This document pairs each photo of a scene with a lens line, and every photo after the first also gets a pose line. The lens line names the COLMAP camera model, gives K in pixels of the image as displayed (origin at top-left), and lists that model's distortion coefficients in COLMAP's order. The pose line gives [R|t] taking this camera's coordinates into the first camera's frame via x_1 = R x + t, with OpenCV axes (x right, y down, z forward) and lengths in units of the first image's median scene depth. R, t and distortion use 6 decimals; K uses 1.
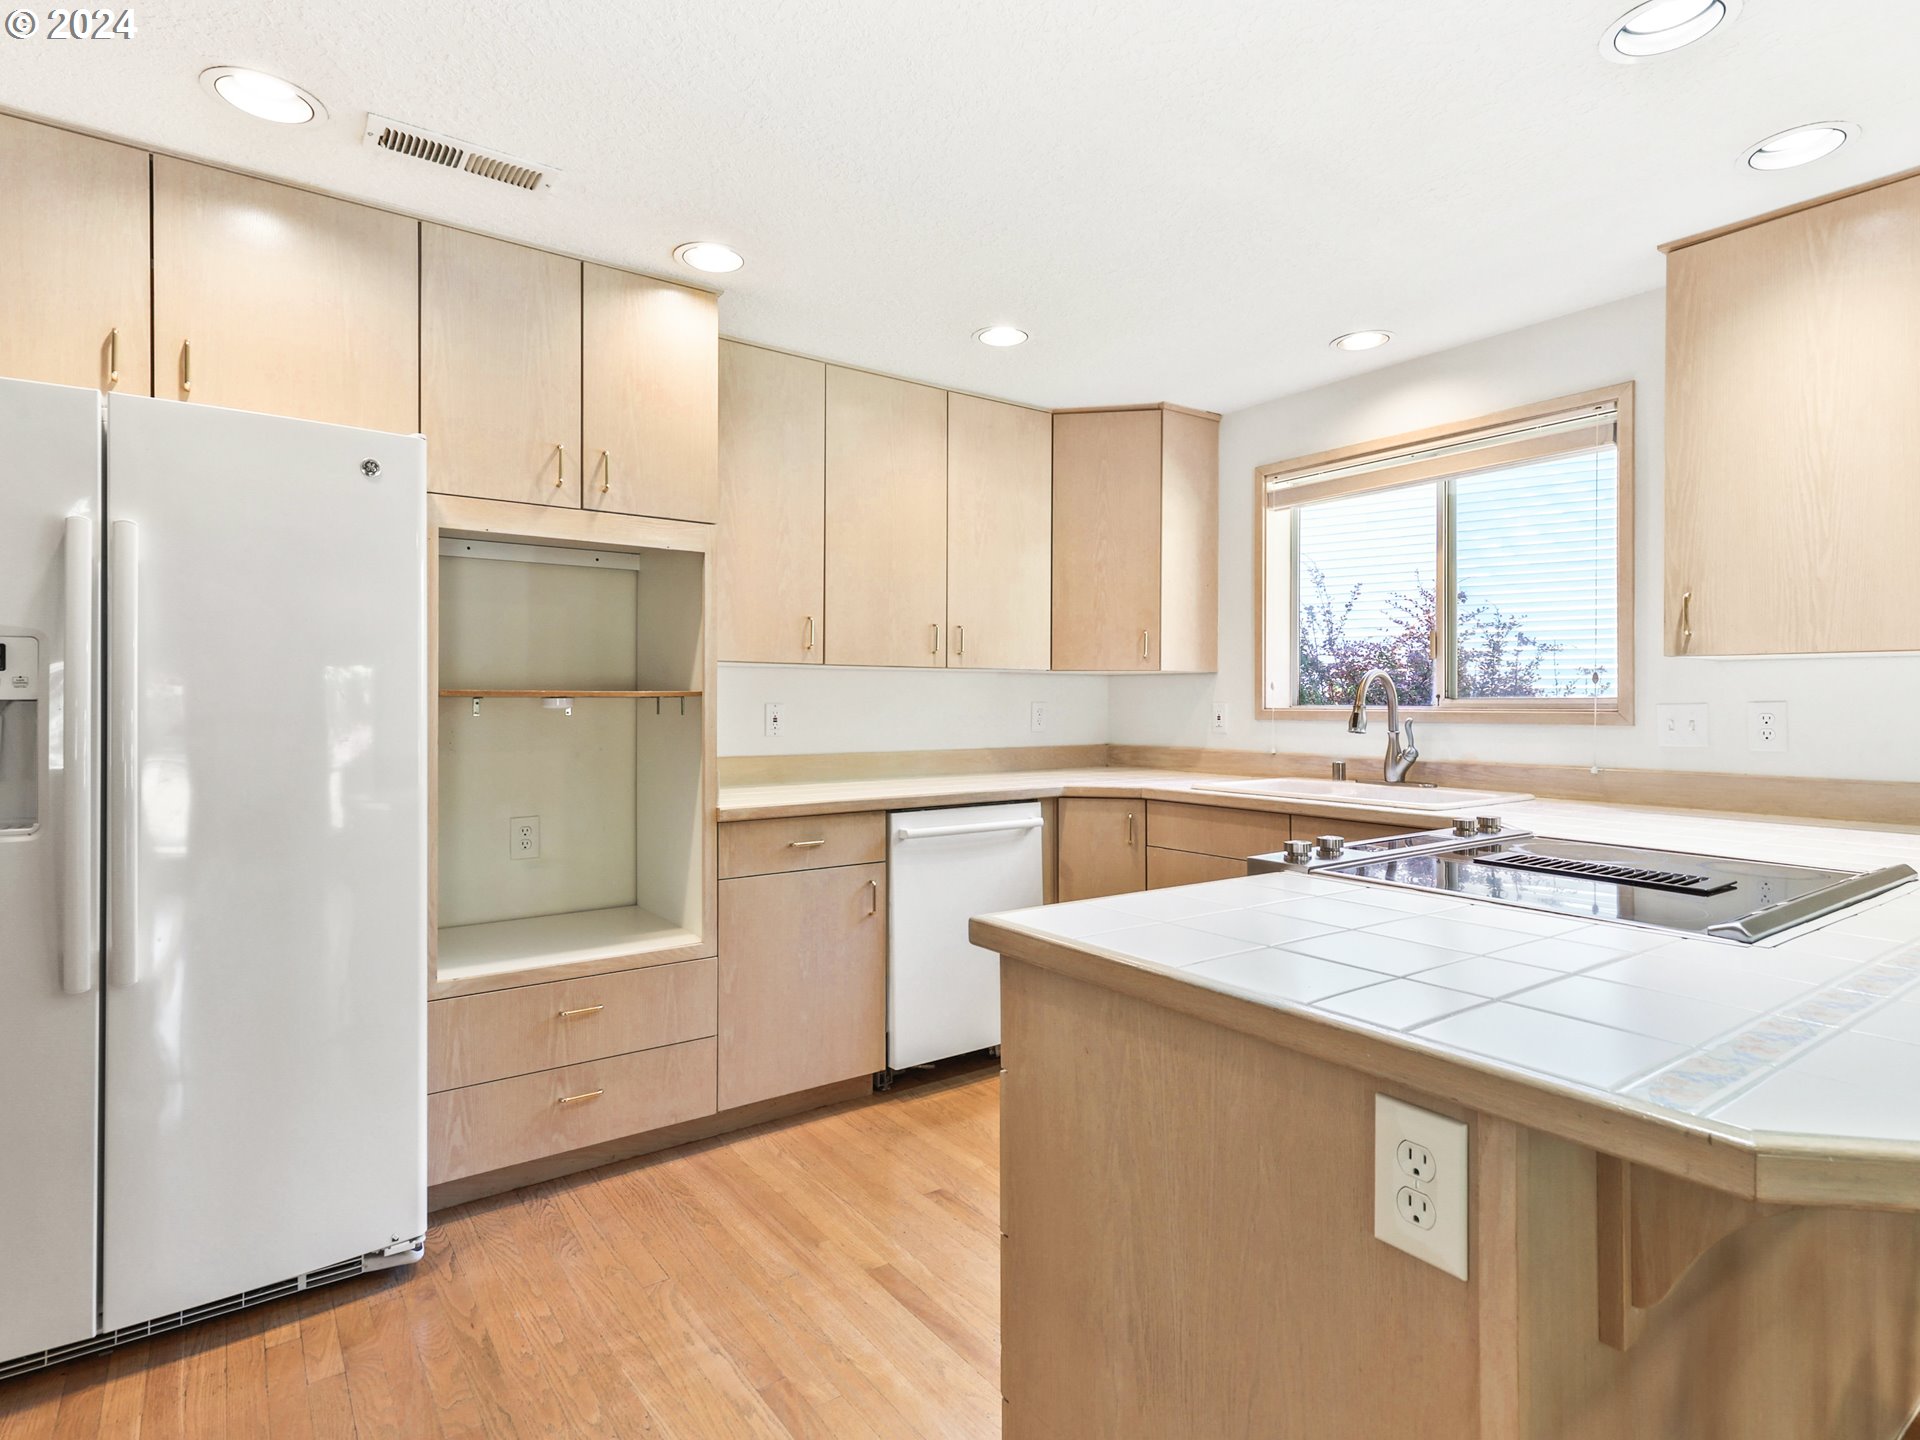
lens RADIAL K [[1031.7, 0, 982.7], [0, 1031.7, 687.4], [0, 0, 1]] dist [0.025296, -0.007402]
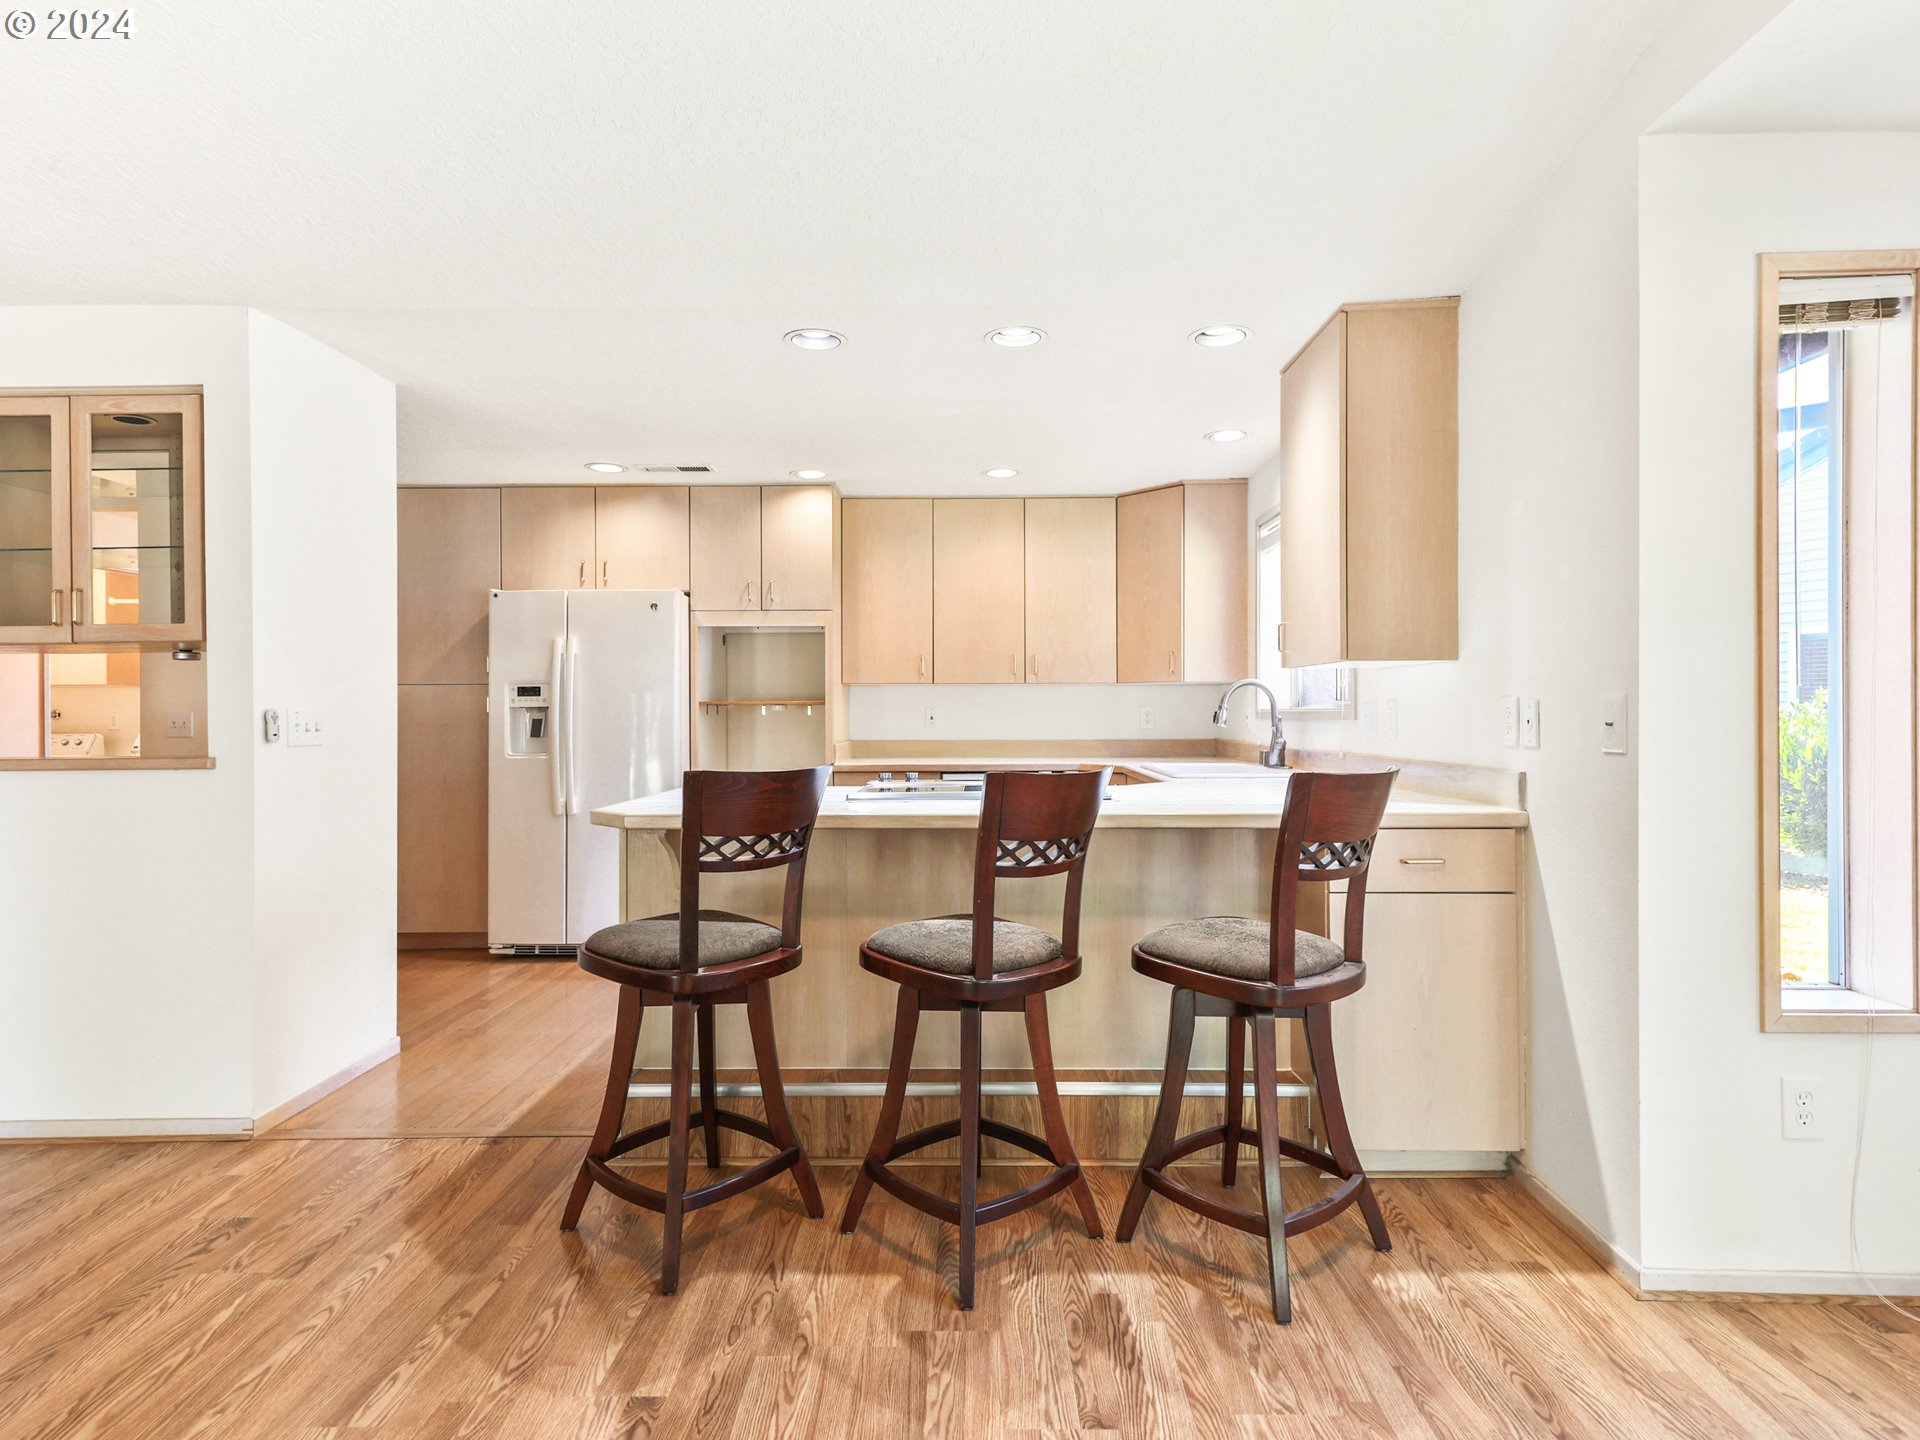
lens RADIAL K [[1031.7, 0, 958.9], [0, 1031.7, 713.4], [0, 0, 1]] dist [0.025296, -0.007402]
pose [[0.792422, -0.005037, -0.609952, 0.758601], [0.012165, 0.999898, 0.007548, 0.011136], [0.609852, -0.013401, 0.792402, -0.234519]]
